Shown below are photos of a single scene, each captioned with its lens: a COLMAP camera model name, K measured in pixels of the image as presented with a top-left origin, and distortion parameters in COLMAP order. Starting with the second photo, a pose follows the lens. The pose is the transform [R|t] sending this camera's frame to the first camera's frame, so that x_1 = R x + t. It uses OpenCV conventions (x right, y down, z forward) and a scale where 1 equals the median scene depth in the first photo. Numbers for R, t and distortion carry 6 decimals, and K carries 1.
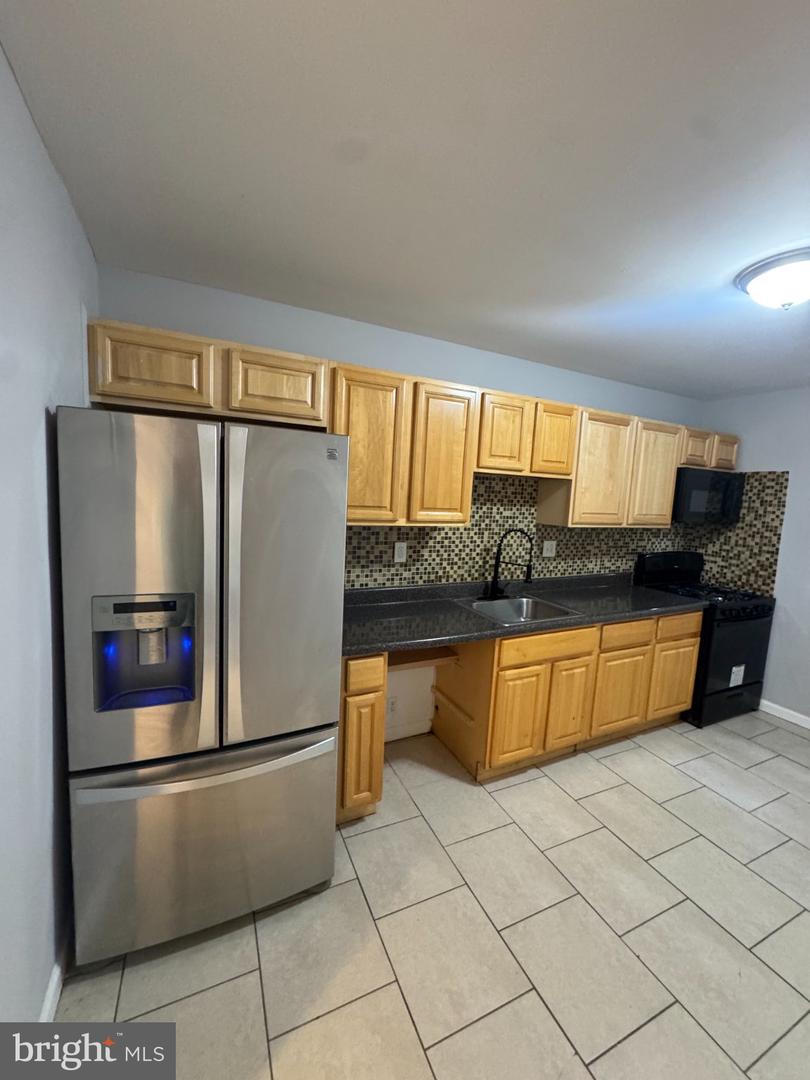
lens RADIAL K [[429.6, 0, 405.0], [0, 429.6, 540.0], [0, 0, 1]] dist [-0.002670, -0.000330]
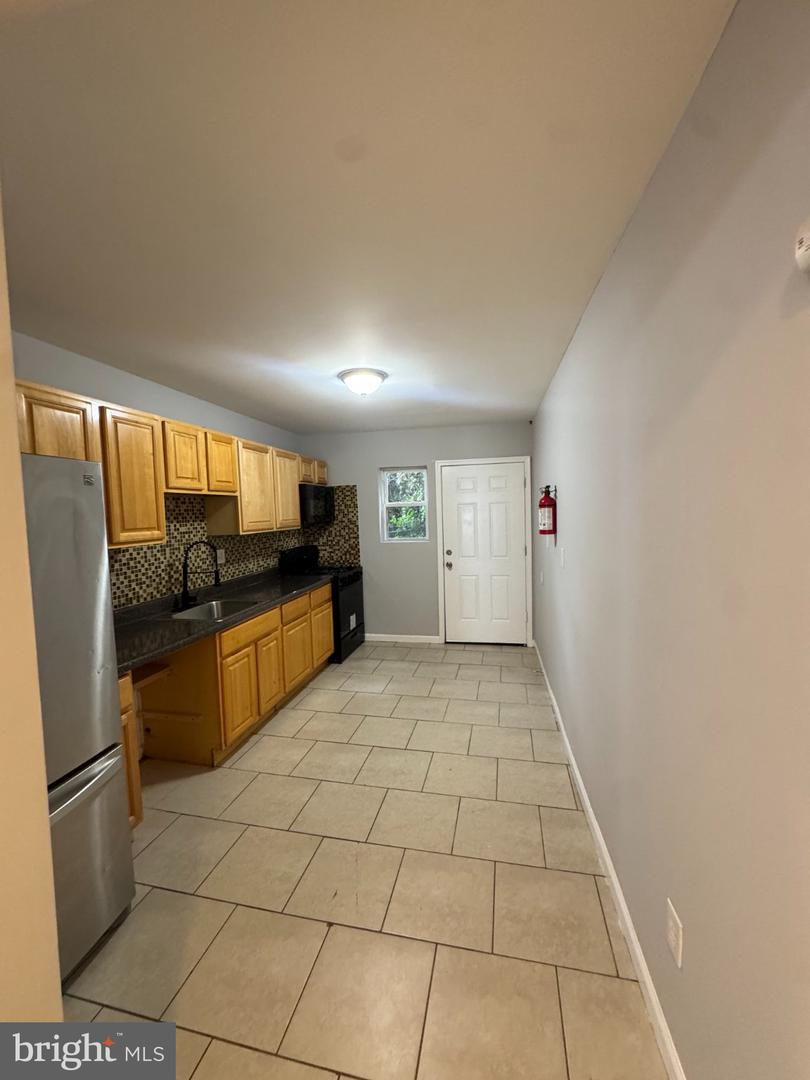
lens RADIAL K [[429.6, 0, 405.0], [0, 429.6, 540.0], [0, 0, 1]] dist [-0.002670, -0.000330]
pose [[0.616403, -0.120930, 0.778089, -0.272968], [0.149064, 0.988190, 0.035495, 0.010699], [-0.773193, 0.094106, 0.627150, -0.118723]]
